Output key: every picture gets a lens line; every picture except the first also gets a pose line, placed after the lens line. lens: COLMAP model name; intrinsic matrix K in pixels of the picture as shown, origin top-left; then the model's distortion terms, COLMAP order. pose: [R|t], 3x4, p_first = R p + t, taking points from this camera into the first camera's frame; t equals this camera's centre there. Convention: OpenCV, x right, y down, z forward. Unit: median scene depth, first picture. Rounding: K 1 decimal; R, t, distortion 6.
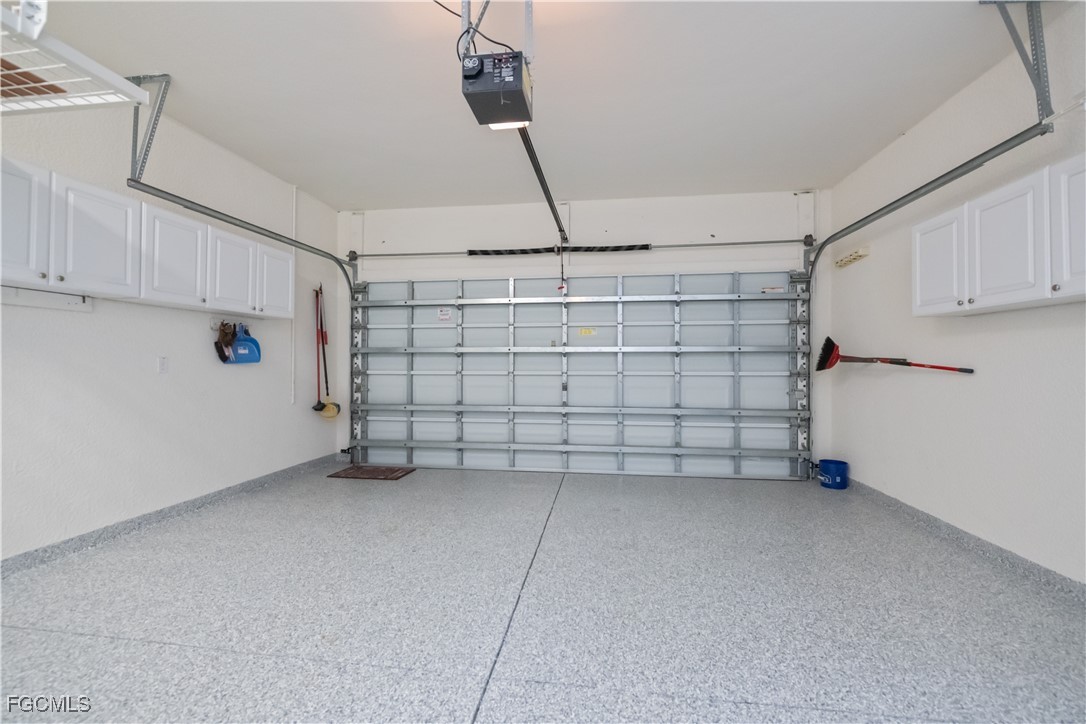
lens RADIAL K [[437.2, 0, 548.1], [0, 437.2, 366.0], [0, 0, 1]] dist [-0.000952, -0.000275]
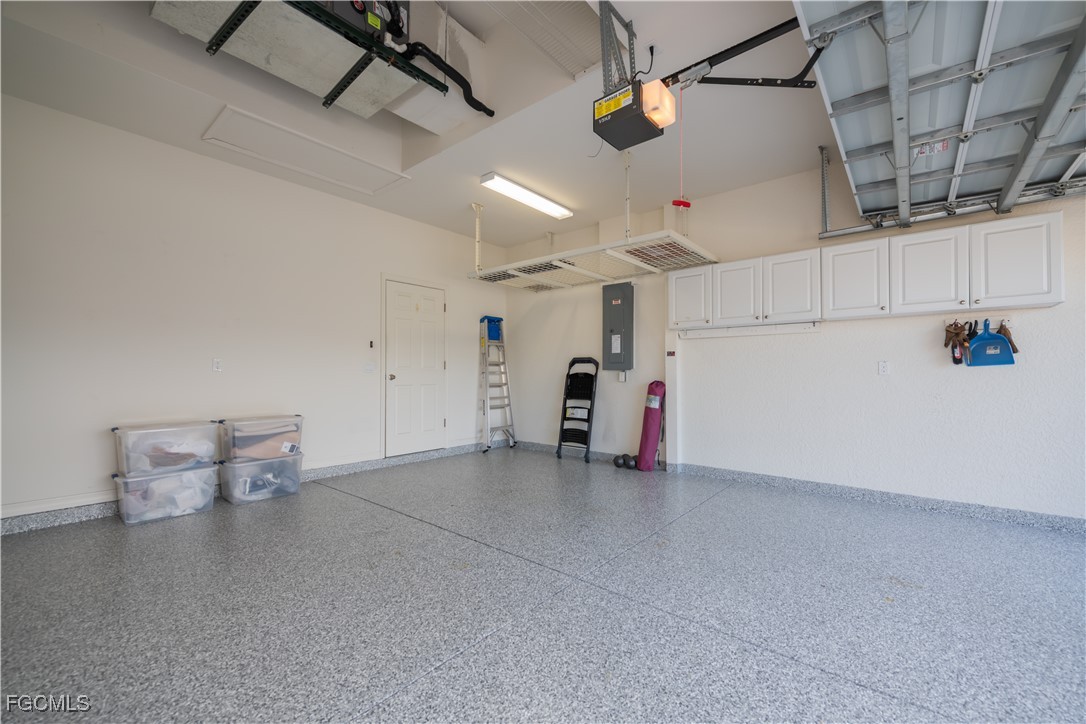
lens RADIAL K [[437.2, 0, 548.1], [0, 437.2, 366.0], [0, 0, 1]] dist [-0.000952, -0.000275]
pose [[-0.526380, -0.019827, -0.850018, 0.806462], [-0.011897, 0.999802, -0.015954, 0.031510], [0.850166, 0.001715, -0.526511, 1.177132]]
